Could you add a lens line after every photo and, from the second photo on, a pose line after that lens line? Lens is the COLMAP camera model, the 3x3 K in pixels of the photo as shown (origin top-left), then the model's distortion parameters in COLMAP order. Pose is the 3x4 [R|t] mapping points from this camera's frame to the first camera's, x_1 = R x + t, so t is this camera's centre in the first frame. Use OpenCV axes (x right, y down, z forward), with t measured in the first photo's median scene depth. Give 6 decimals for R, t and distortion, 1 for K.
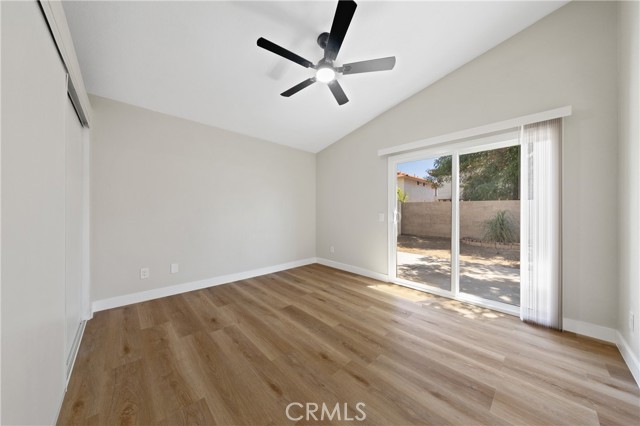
lens RADIAL K [[216.8, 0, 319.2], [0, 216.8, 213.3], [0, 0, 1]] dist [0.001172, -0.001762]
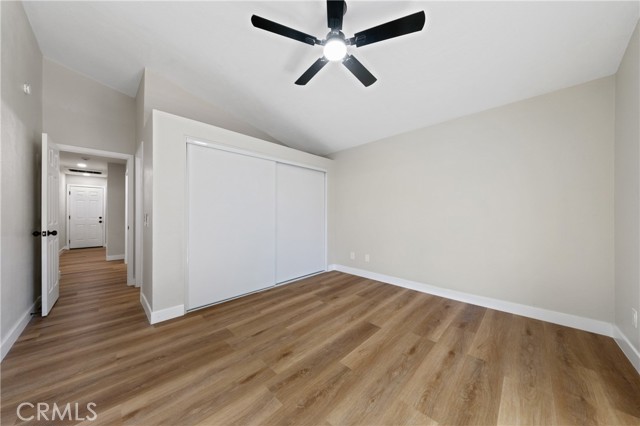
lens RADIAL K [[216.8, 0, 319.8], [0, 216.8, 211.6], [0, 0, 1]] dist [0.001172, -0.001762]
pose [[0.018052, -0.013358, -0.999748, 0.911215], [-0.012832, 0.999825, -0.013591, -0.010719], [0.999755, 0.013074, 0.017878, 0.962456]]
